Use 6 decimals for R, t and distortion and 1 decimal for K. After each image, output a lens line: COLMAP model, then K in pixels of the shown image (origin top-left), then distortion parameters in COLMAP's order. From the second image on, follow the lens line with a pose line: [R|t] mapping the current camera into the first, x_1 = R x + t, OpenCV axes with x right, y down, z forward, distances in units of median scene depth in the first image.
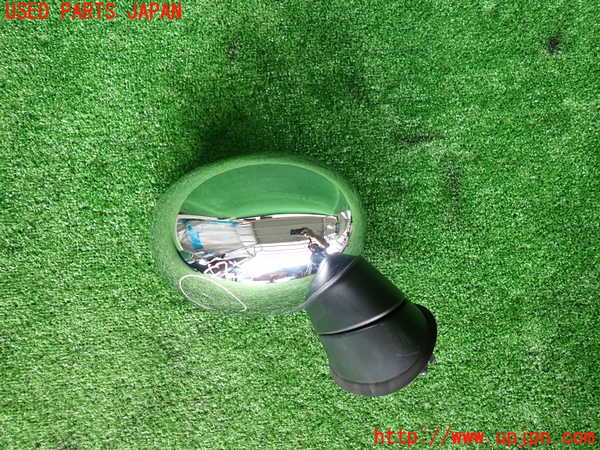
lens RADIAL K [[444.6, 0, 300.0], [0, 444.6, 225.0], [0, 0, 1]] dist [0.006100, 0.004190]
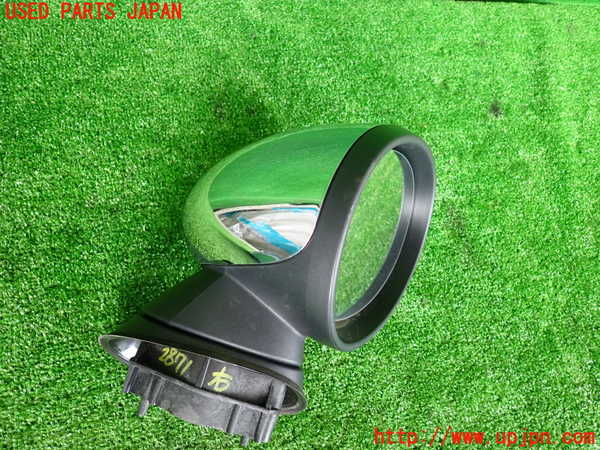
lens RADIAL K [[444.6, 0, 300.0], [0, 444.6, 225.0], [0, 0, 1]] dist [0.006100, 0.004190]
pose [[0.951334, -0.064988, 0.301231, -0.300771], [0.148740, 0.952942, -0.264154, 0.117876], [-0.269888, 0.296104, 0.916233, 0.171803]]
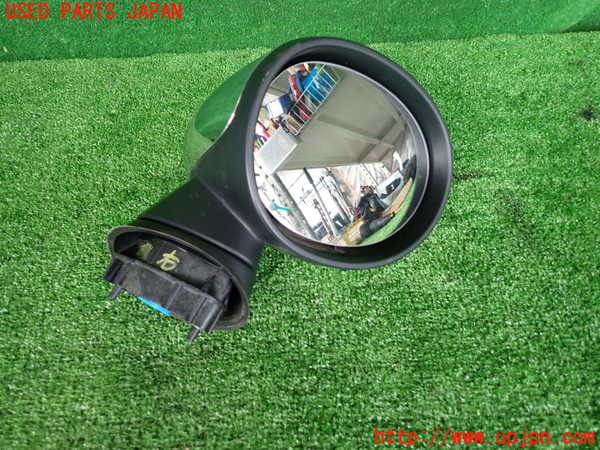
lens RADIAL K [[444.6, 0, 300.0], [0, 444.6, 225.0], [0, 0, 1]] dist [0.006100, 0.004190]
pose [[0.996594, 0.010371, -0.081805, -0.005423], [-0.053874, 0.832949, -0.550721, 0.431393], [0.062428, 0.553253, 0.830671, 0.259701]]
